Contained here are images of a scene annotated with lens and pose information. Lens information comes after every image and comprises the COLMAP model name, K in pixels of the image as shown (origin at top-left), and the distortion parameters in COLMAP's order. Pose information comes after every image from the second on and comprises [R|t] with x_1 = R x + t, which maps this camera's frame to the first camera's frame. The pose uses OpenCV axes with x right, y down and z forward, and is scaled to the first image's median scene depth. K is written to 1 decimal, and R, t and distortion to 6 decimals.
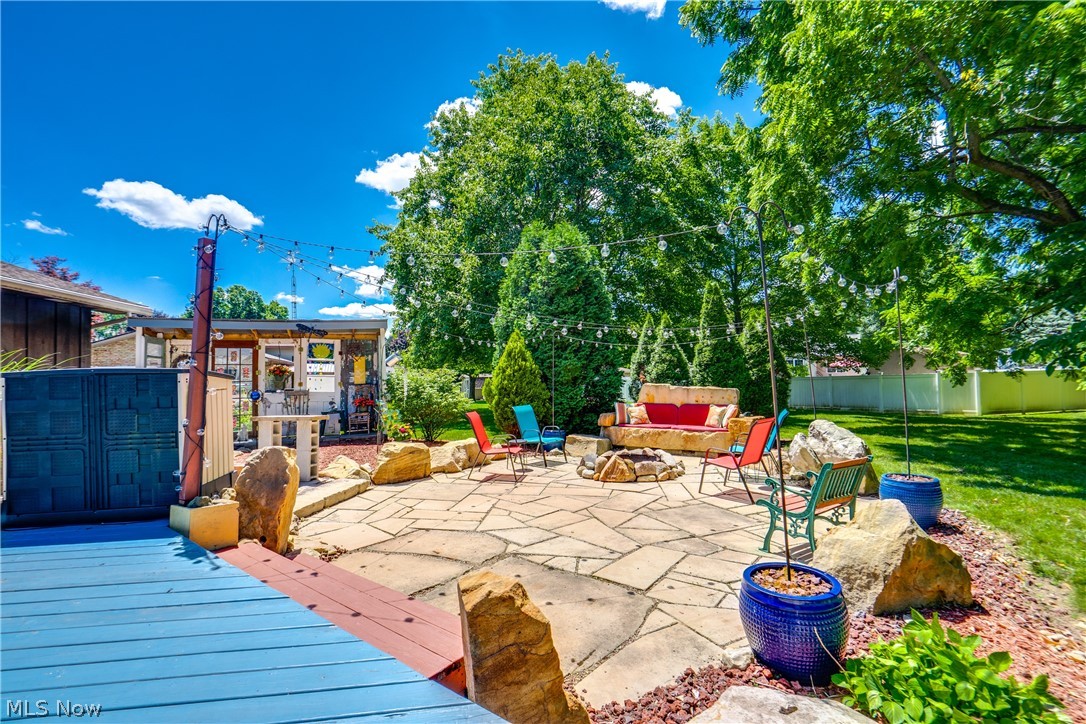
lens RADIAL K [[504.9, 0, 548.0], [0, 504.9, 355.1], [0, 0, 1]] dist [-0.003870, 0.005357]
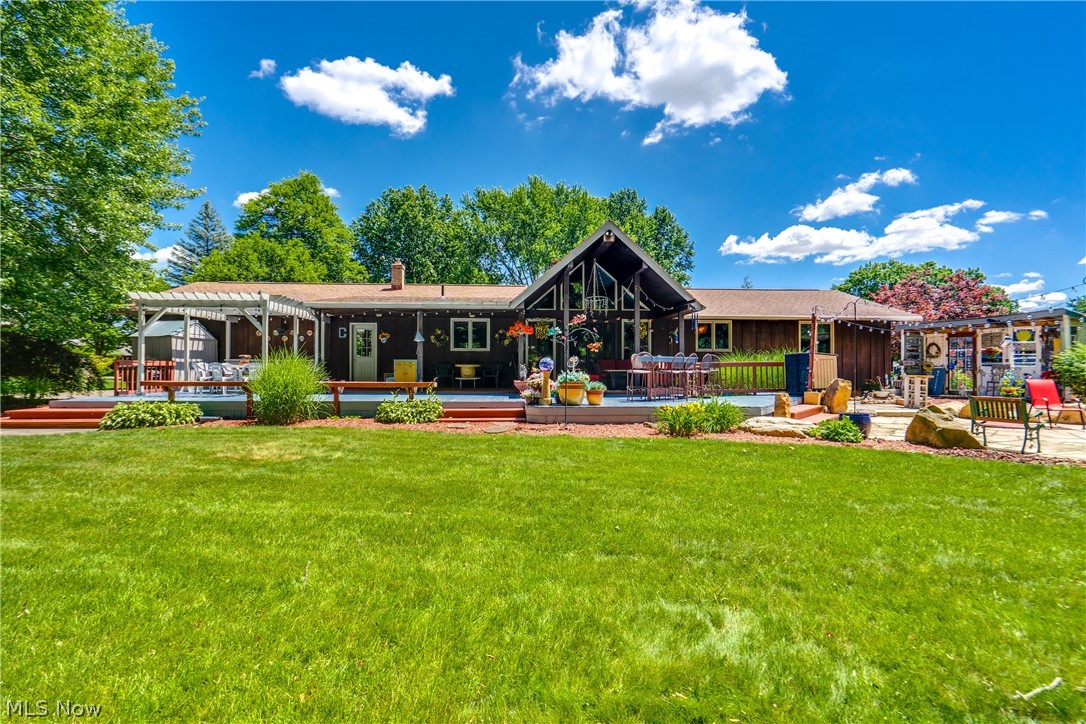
lens RADIAL K [[504.9, 0, 540.0], [0, 504.9, 362.2], [0, 0, 1]] dist [-0.003870, 0.005357]
pose [[-0.047128, 0.005095, -0.998876, 0.962163], [0.044122, 0.999022, 0.003014, 0.000783], [0.997914, -0.043930, -0.047307, -0.222413]]
